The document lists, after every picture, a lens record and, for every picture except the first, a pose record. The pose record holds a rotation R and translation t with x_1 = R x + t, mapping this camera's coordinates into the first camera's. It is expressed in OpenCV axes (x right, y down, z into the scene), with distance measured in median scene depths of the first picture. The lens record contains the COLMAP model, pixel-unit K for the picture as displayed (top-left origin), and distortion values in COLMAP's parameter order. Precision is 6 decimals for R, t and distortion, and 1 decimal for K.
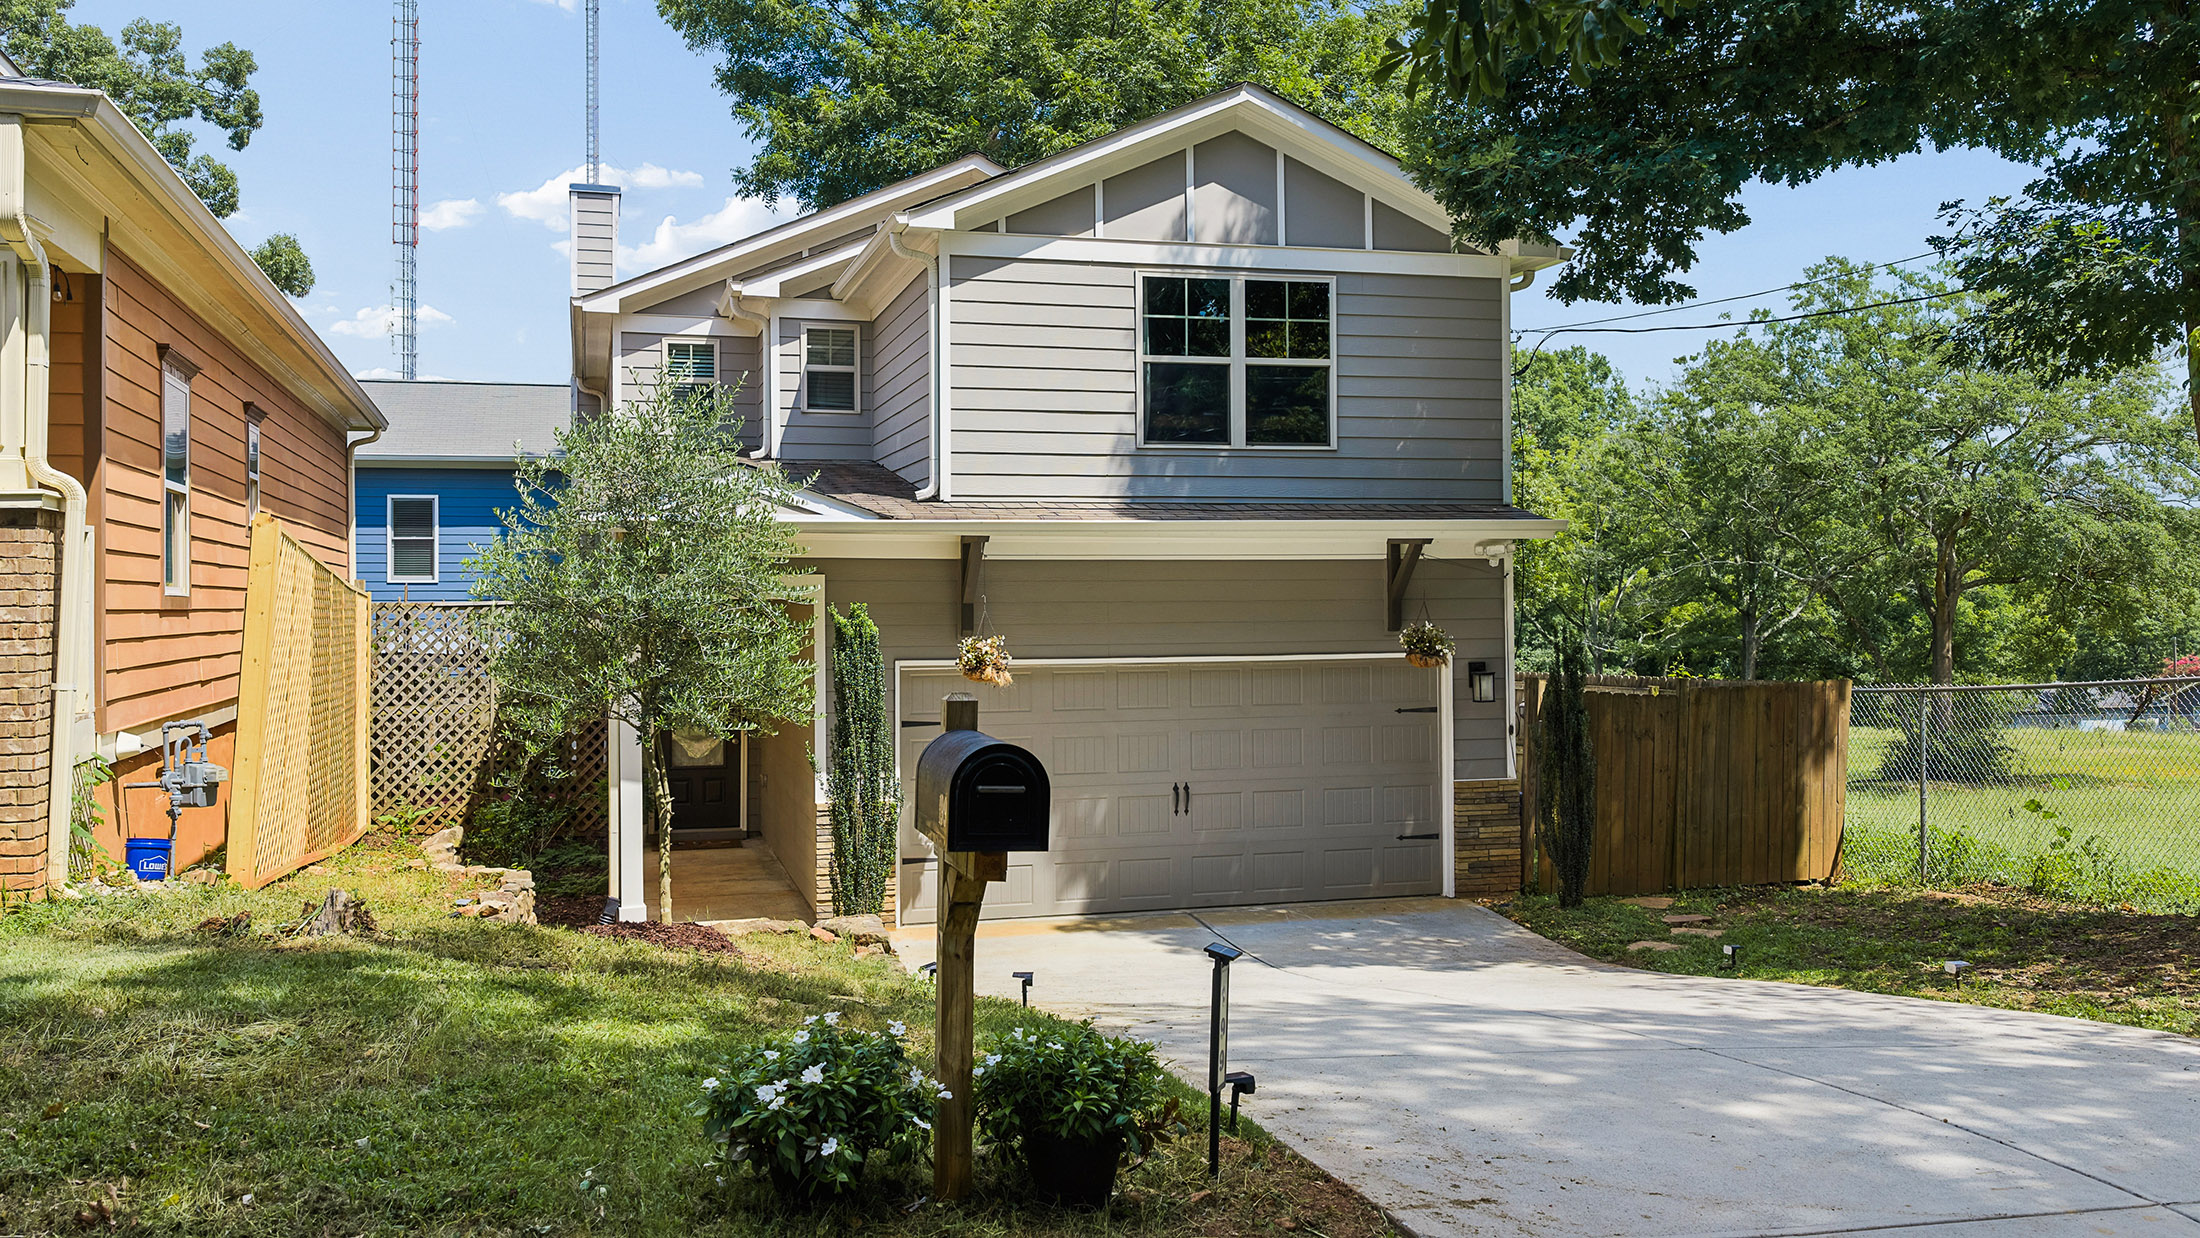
lens RADIAL K [[1875.7, 0, 1100.0], [0, 1875.7, 619.0], [0, 0, 1]] dist [0.002912, -0.007346]
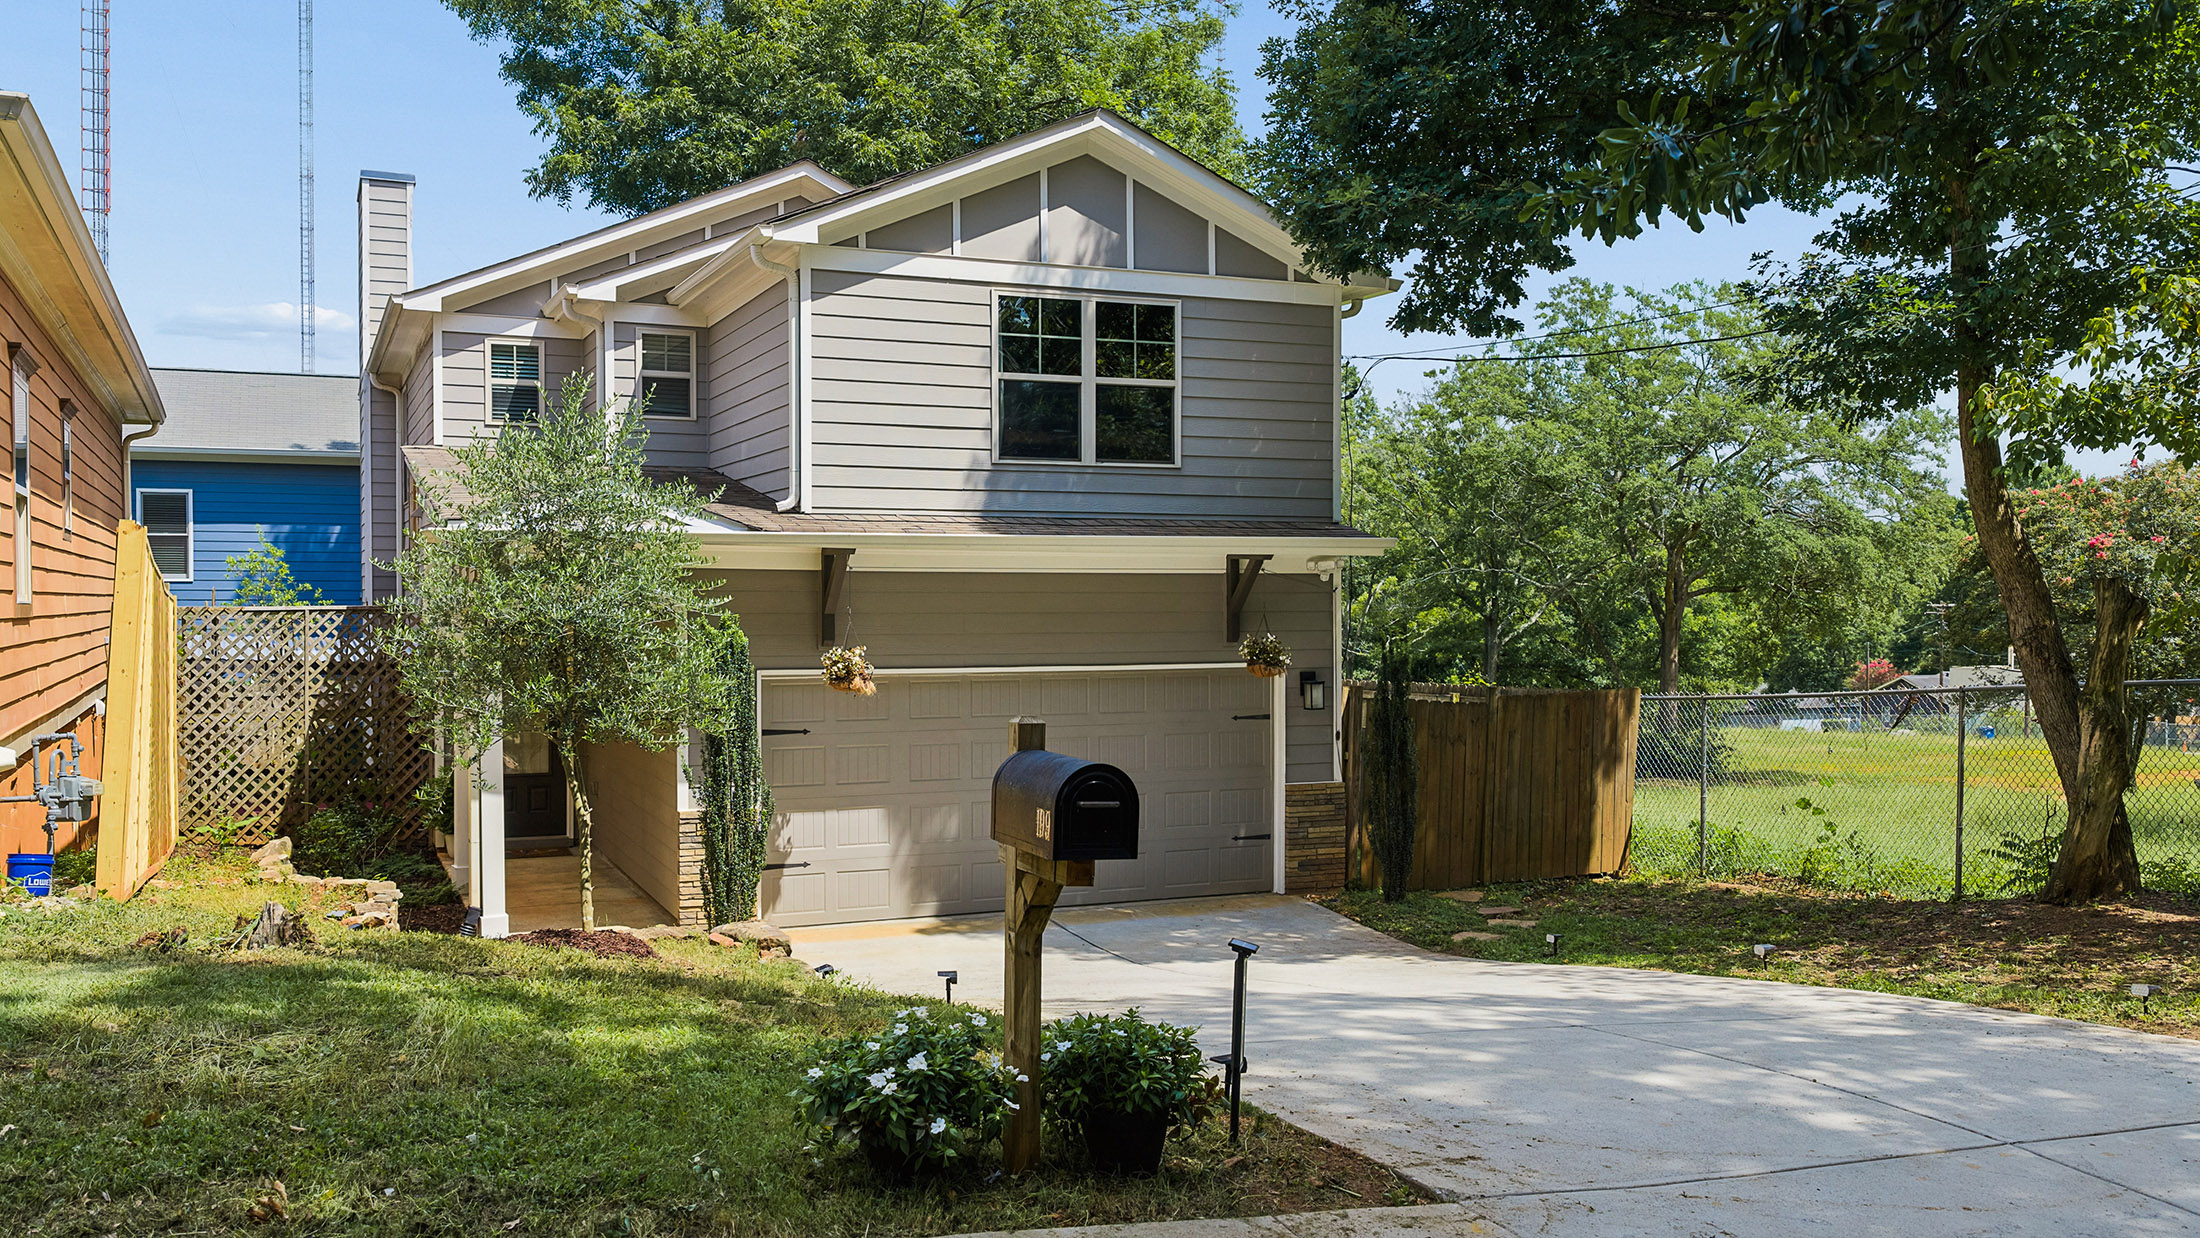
lens RADIAL K [[1890.7, 0, 1094.4], [0, 1890.7, 688.1], [0, 0, 1]] dist [0.008807, -0.007885]
pose [[0.990111, 0.000381, 0.140286, -0.069091], [-0.005574, 0.999314, 0.036625, -0.006249], [-0.140176, -0.037044, 0.989433, -0.036239]]
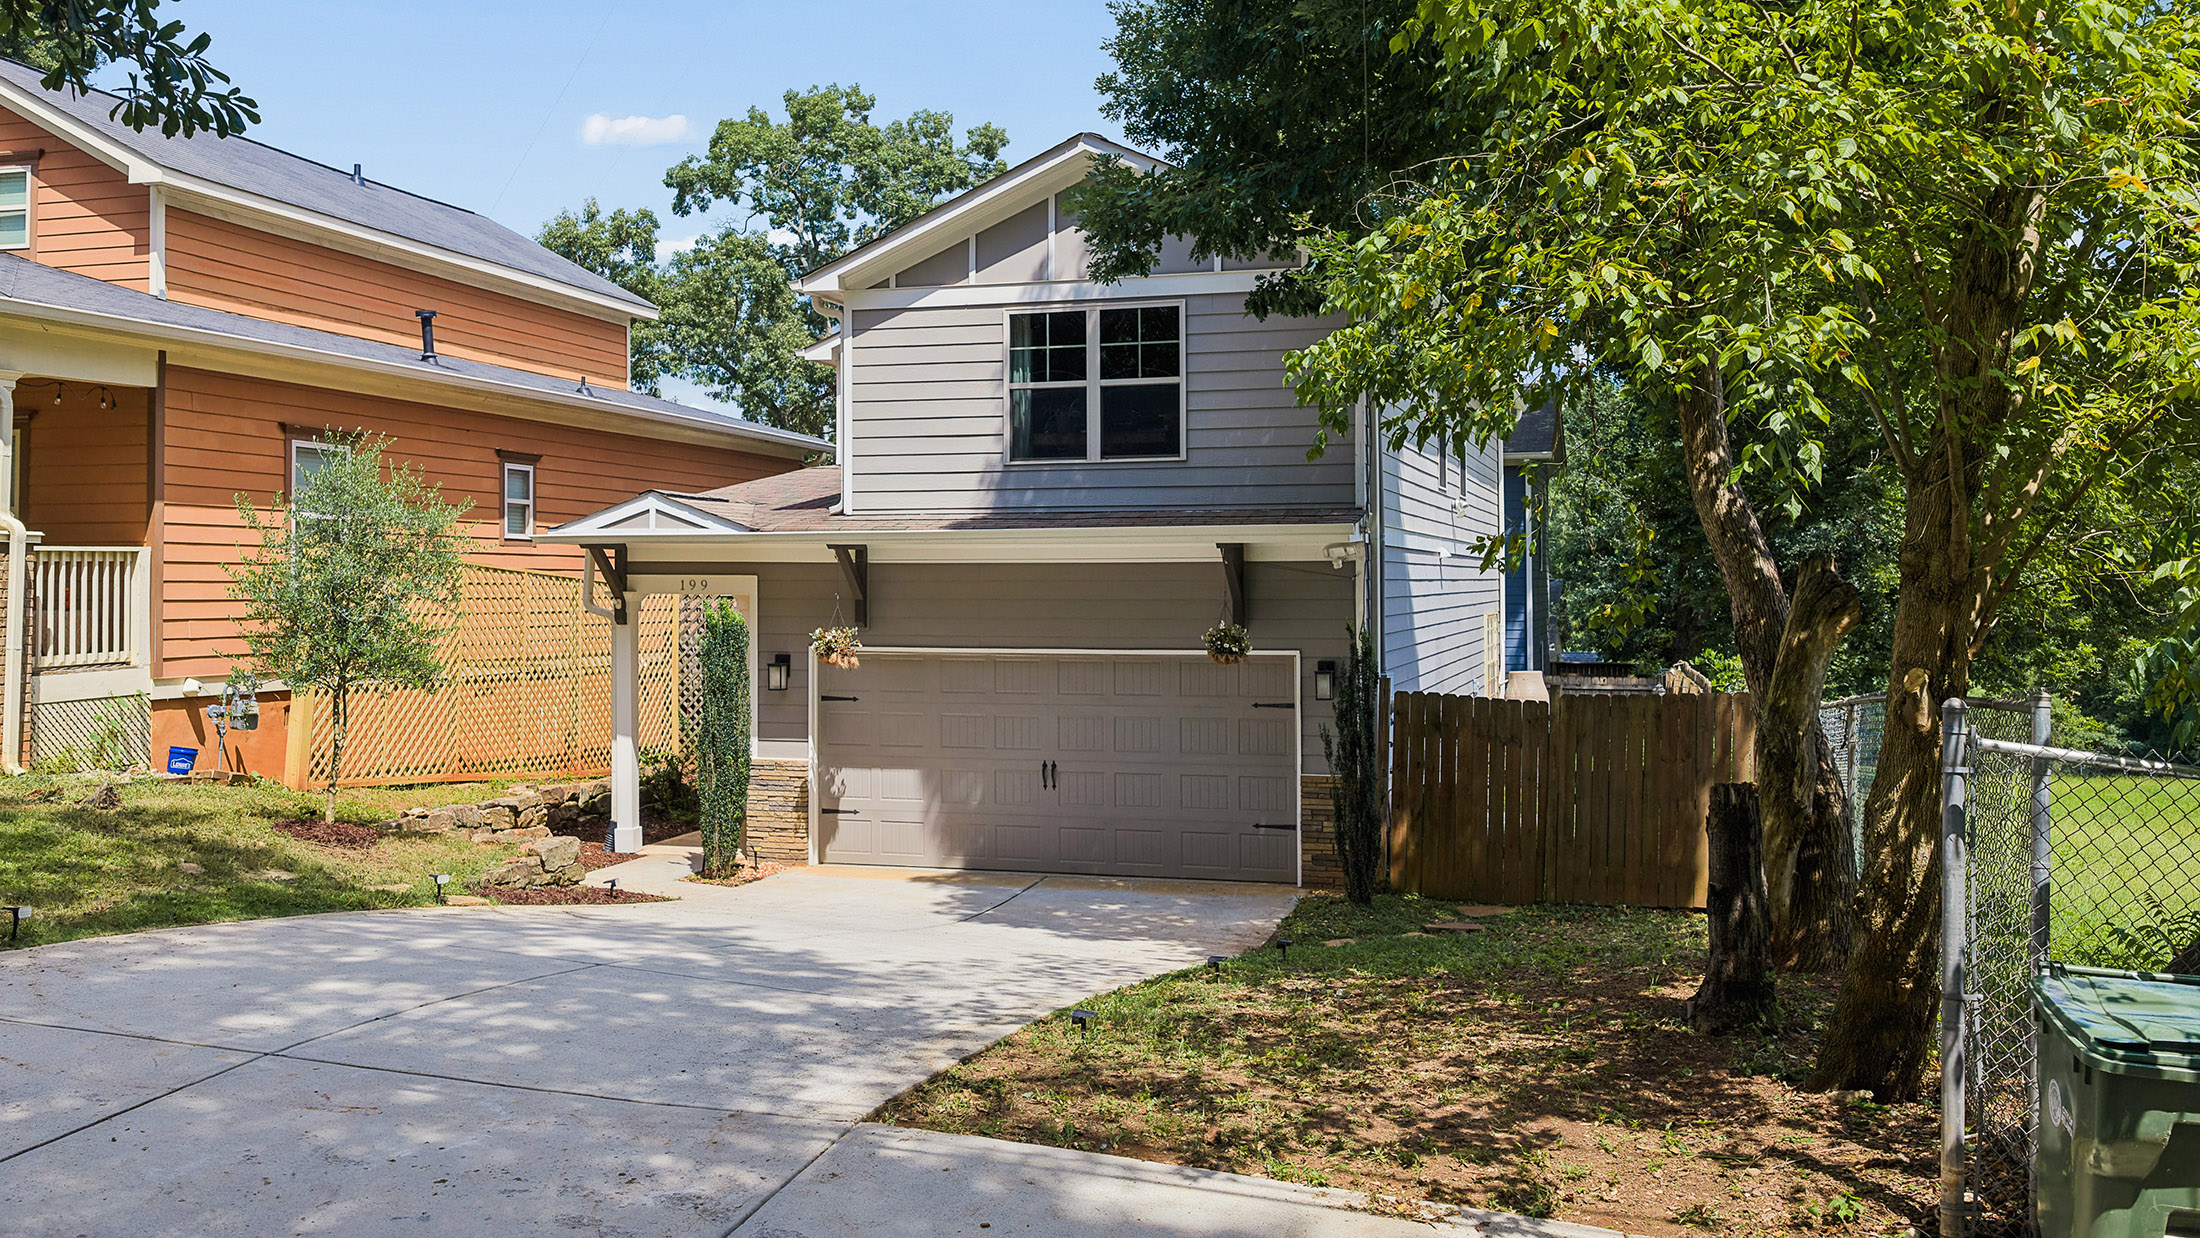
lens RADIAL K [[1875.3, 0, 1098.1], [0, 1875.3, 579.6], [0, 0, 1]] dist [-0.001381, -0.002271]
pose [[0.846835, 0.004459, -0.531836, 0.664657], [-0.010017, 0.999921, -0.007565, -0.013110], [0.531761, 0.011734, 0.846813, 0.062830]]
